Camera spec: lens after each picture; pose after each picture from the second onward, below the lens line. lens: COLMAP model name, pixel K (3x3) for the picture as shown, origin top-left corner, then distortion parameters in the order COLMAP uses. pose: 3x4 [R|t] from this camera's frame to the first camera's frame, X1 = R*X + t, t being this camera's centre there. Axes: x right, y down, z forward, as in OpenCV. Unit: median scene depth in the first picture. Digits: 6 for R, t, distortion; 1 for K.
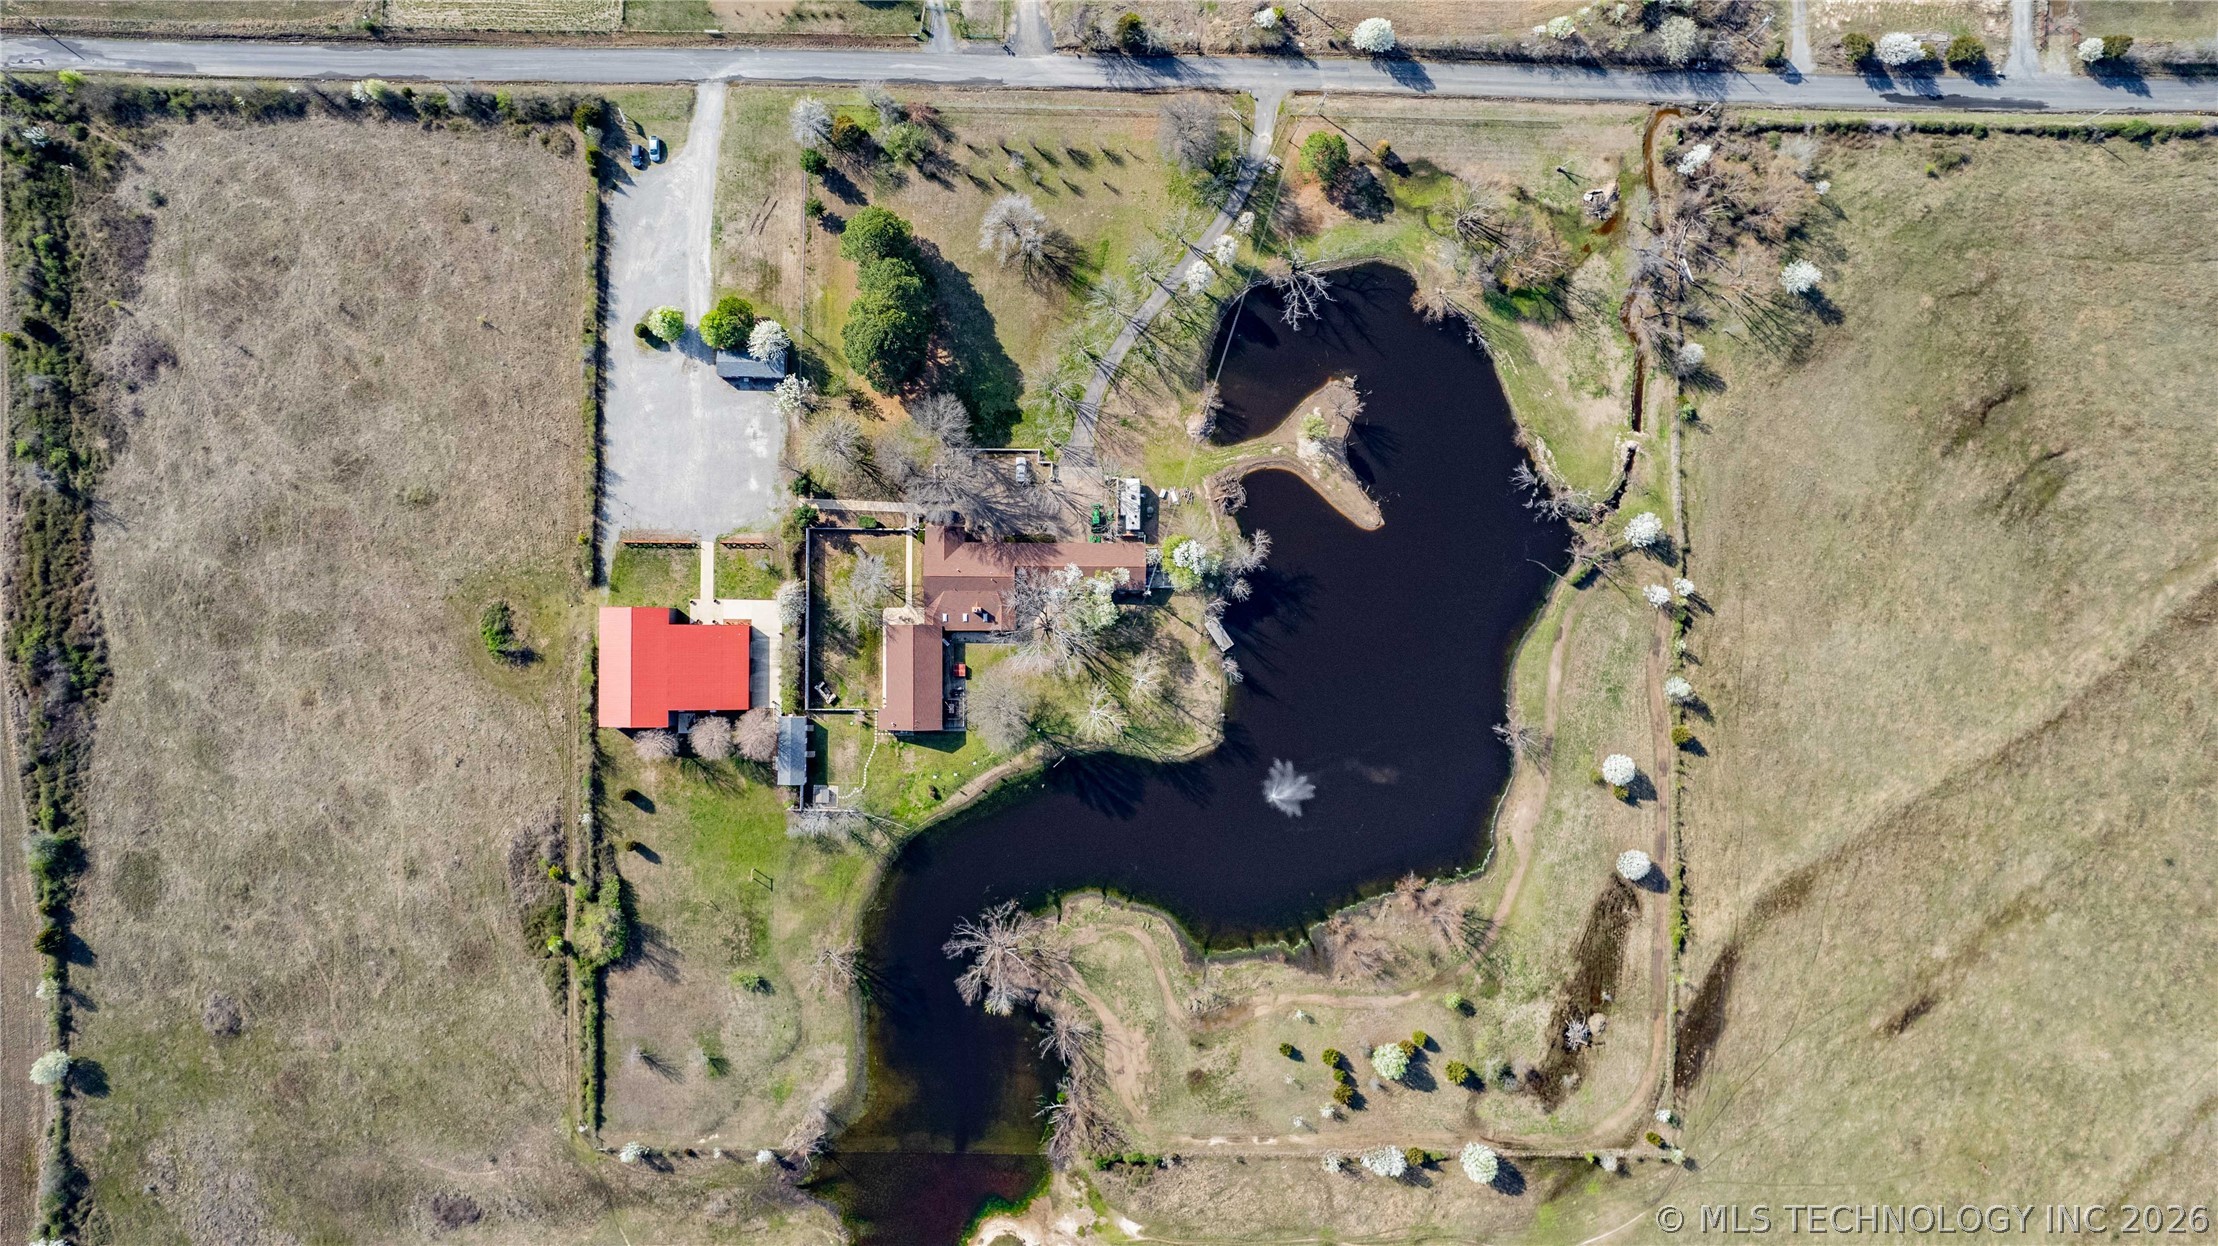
lens RADIAL K [[1420.2, 0, 1096.7], [0, 1420.2, 631.0], [0, 0, 1]] dist [-0.074762, 0.065836]
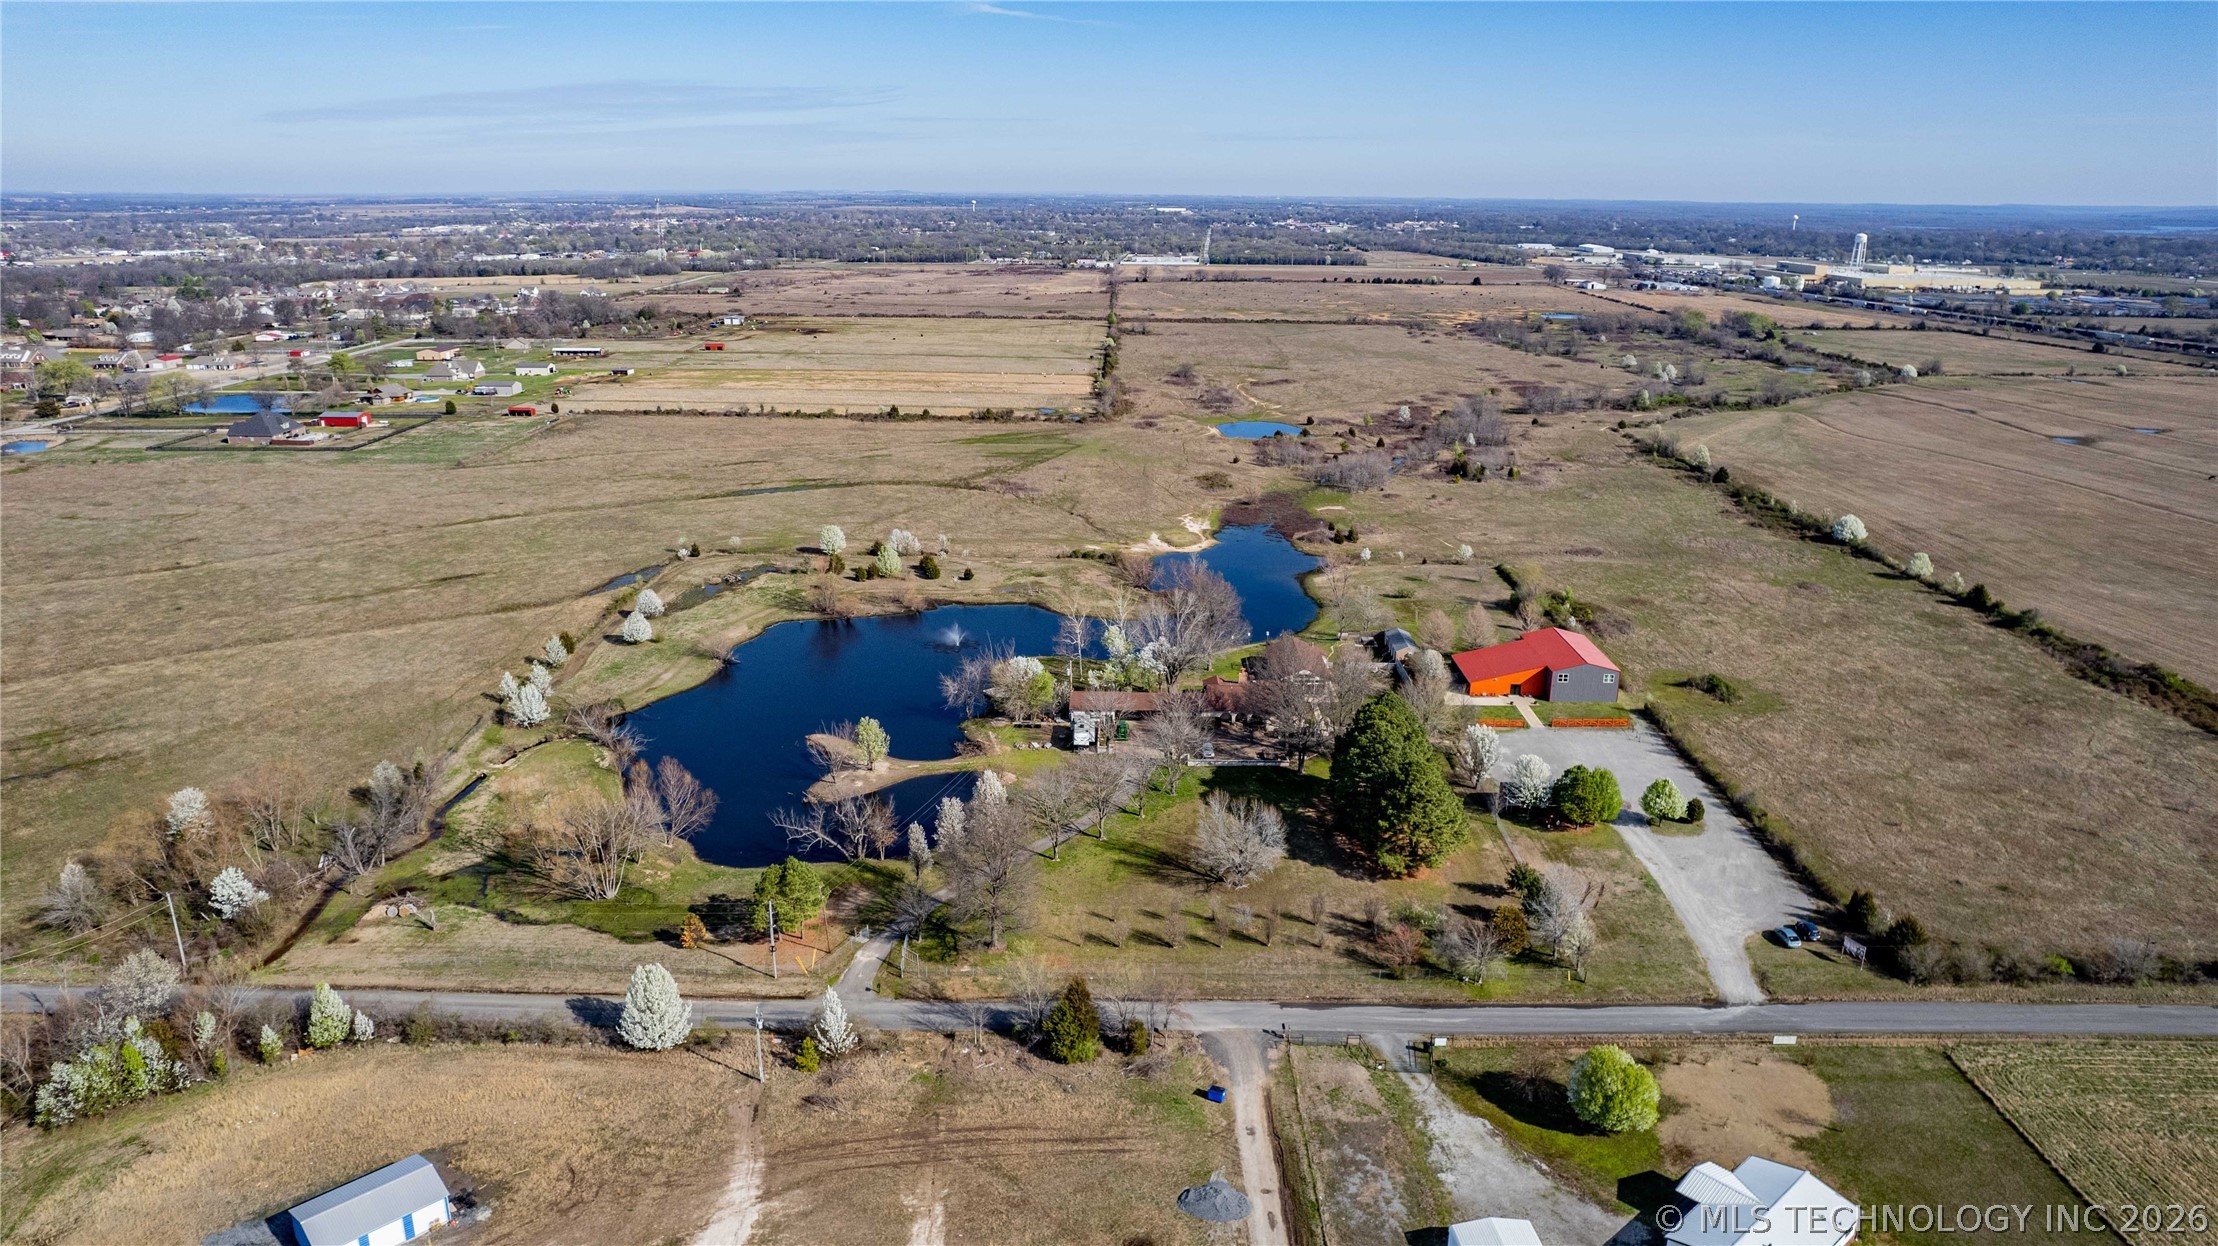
lens RADIAL K [[1420.2, 0, 1096.7], [0, 1420.2, 631.0], [0, 0, 1]] dist [-0.074762, 0.065836]
pose [[-0.999682, -0.025110, 0.002322, 0.015153], [0.009814, -0.302561, 0.953080, -0.934498], [-0.023229, 0.952799, 0.302711, 0.663995]]
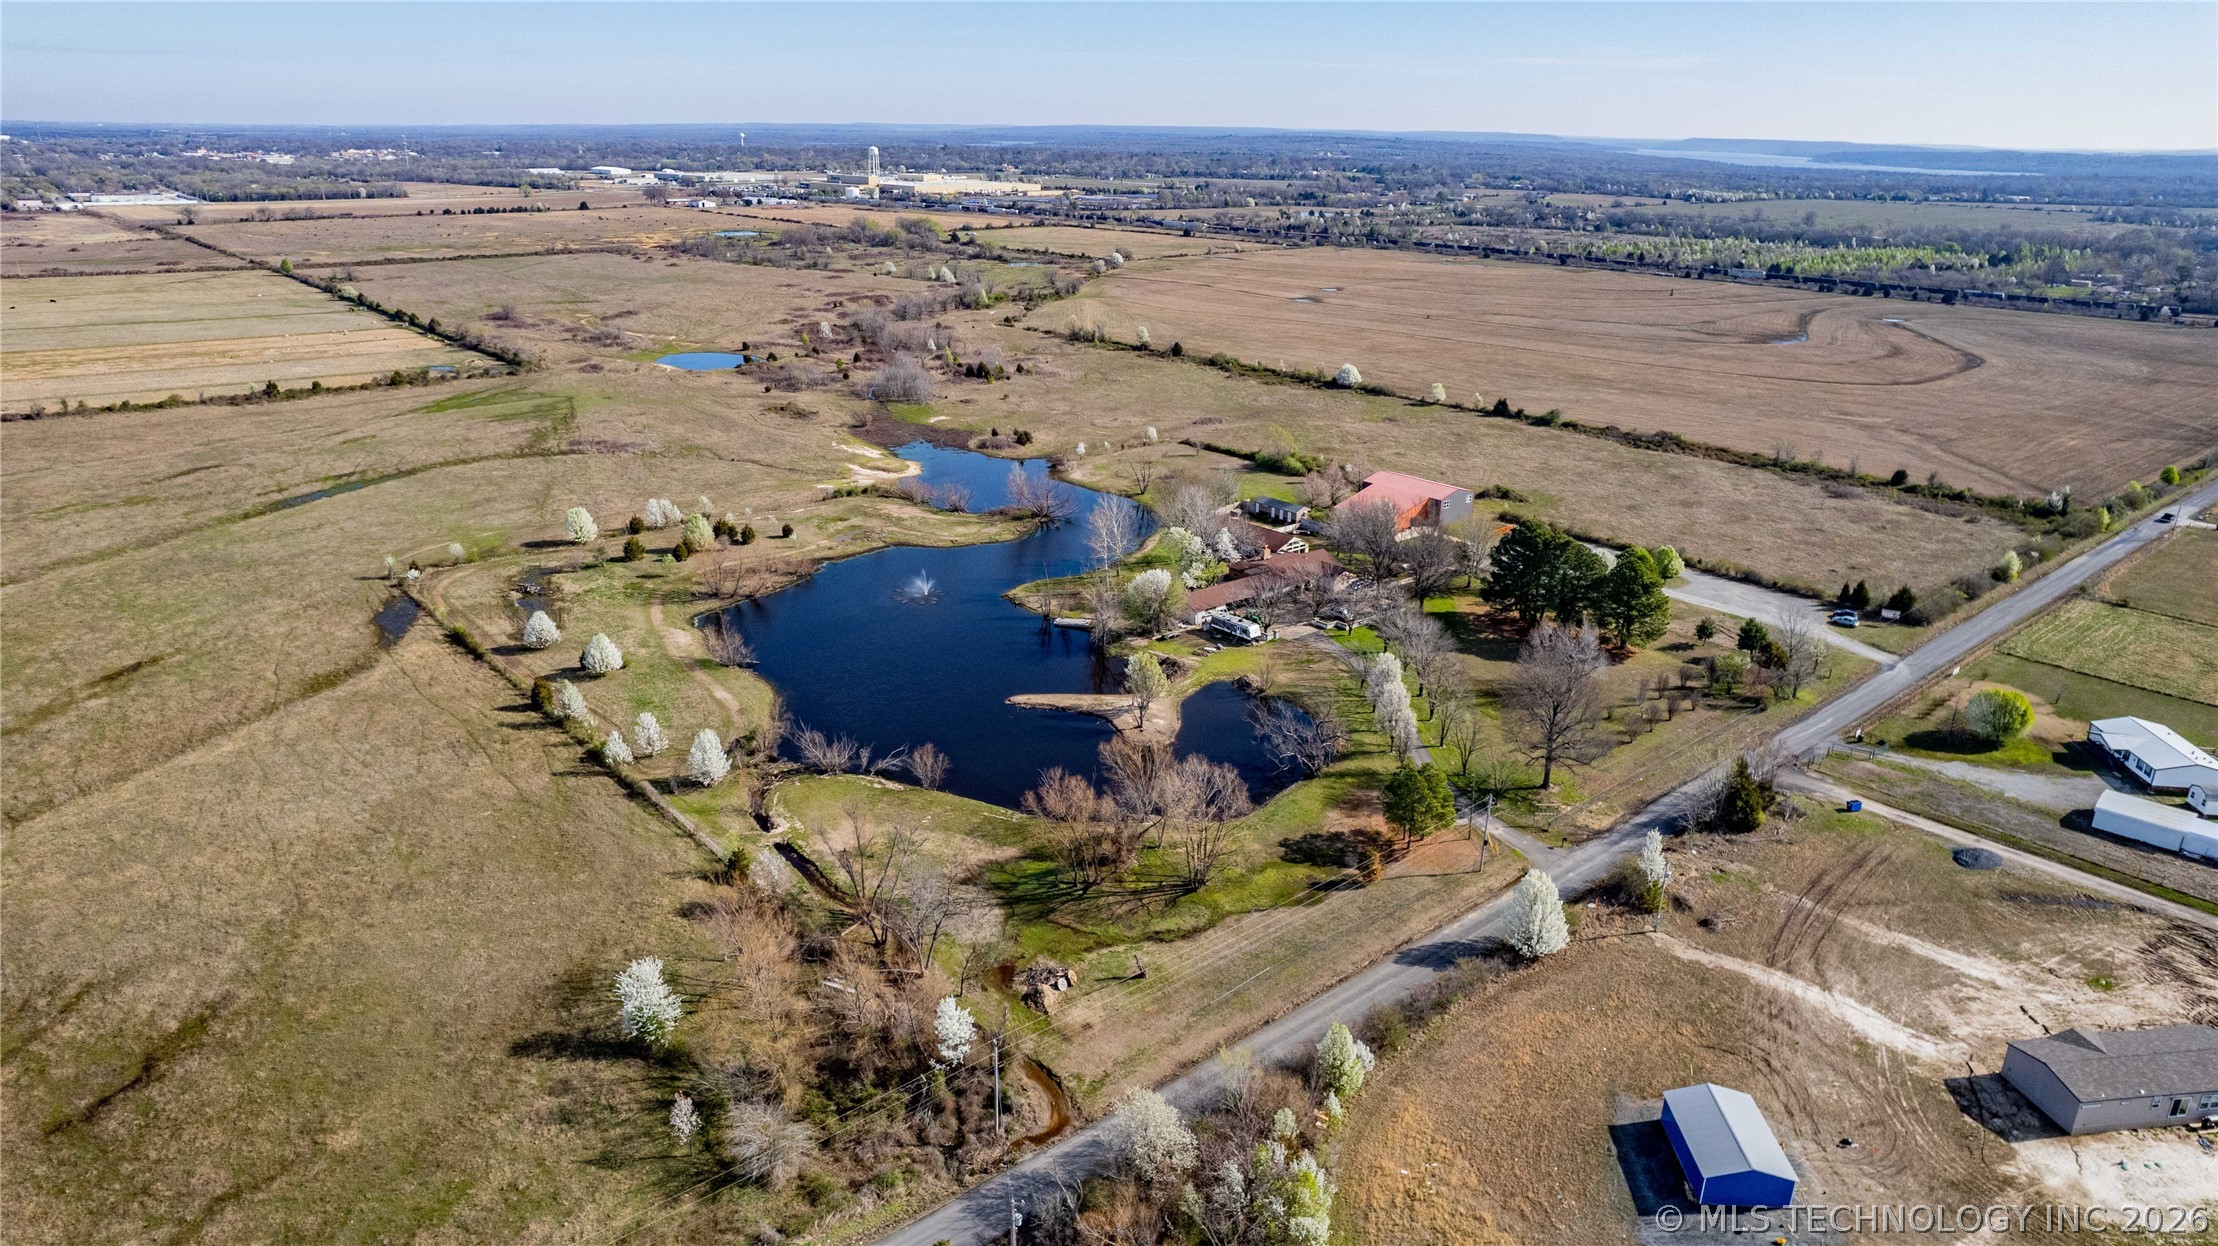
lens RADIAL K [[1420.2, 0, 1096.7], [0, 1420.2, 631.0], [0, 0, 1]] dist [-0.074762, 0.065836]
pose [[-0.753927, 0.197205, -0.626662, 0.673235], [-0.656352, -0.267103, 0.705591, -0.683416], [-0.028237, 0.943274, 0.330812, 0.699663]]
